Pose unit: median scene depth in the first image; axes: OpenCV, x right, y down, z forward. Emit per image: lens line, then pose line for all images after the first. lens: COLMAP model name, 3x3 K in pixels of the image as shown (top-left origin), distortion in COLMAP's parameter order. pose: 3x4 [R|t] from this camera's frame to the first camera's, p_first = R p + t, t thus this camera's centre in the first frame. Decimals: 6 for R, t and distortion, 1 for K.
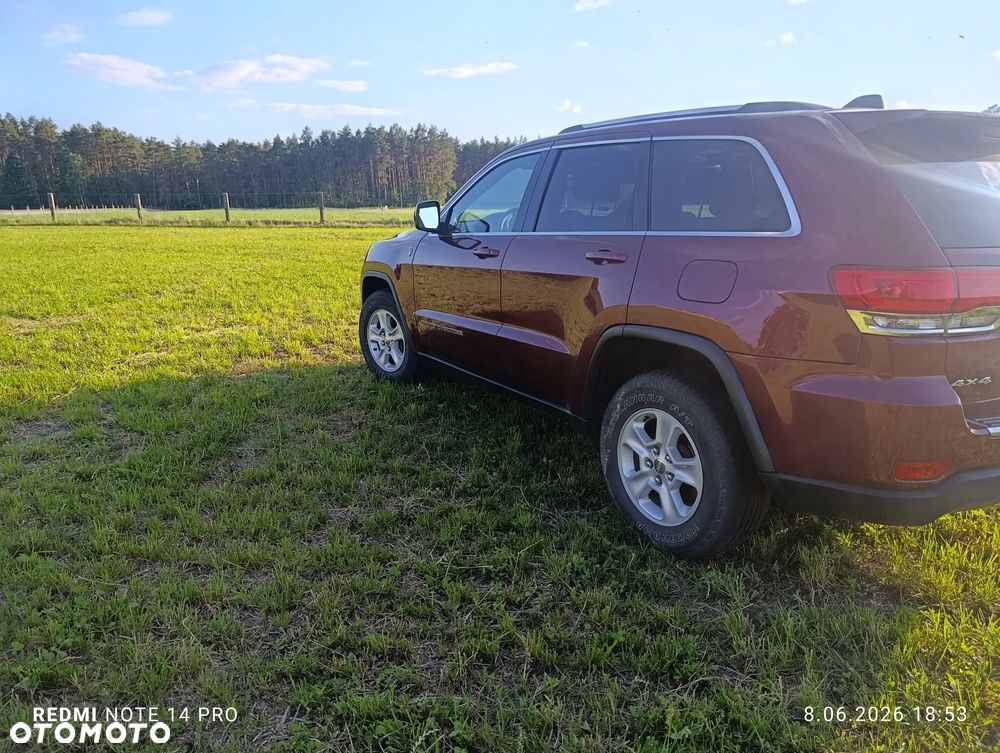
lens RADIAL K [[677.5, 0, 520.8], [0, 677.5, 408.0], [0, 0, 1]] dist [0.029078, -0.043709]
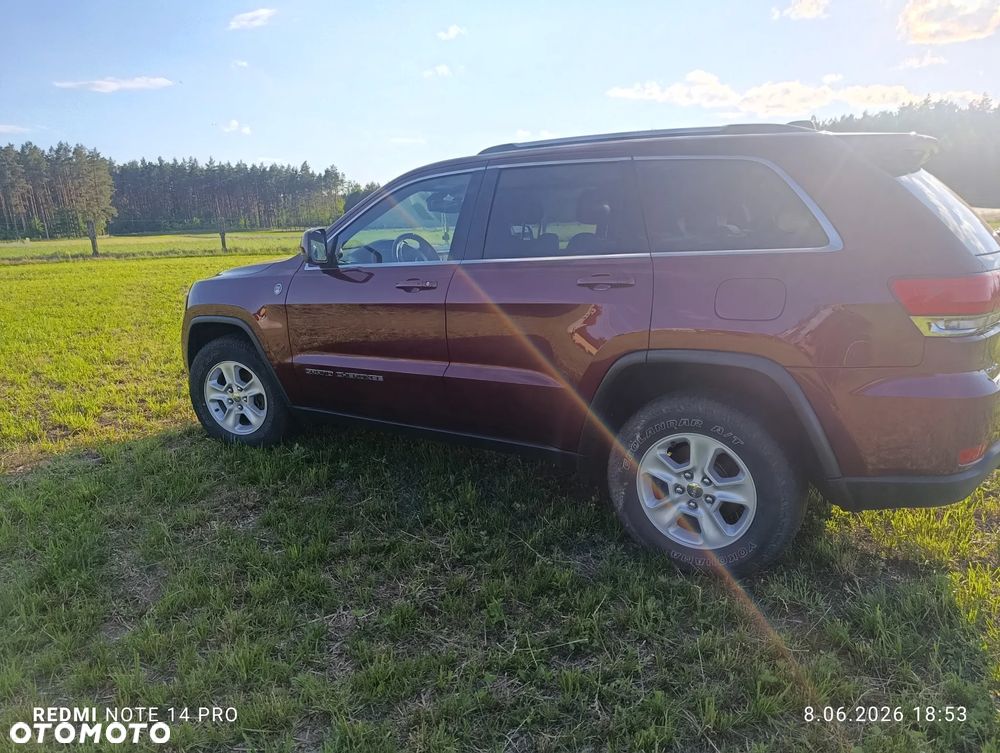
lens RADIAL K [[677.5, 0, 519.0], [0, 677.5, 408.1], [0, 0, 1]] dist [0.029078, -0.043709]
pose [[0.908221, -0.134128, 0.396415, -0.295192], [0.145832, 0.989309, 0.000622, -0.051155], [-0.392260, 0.057245, 0.918071, 0.145752]]
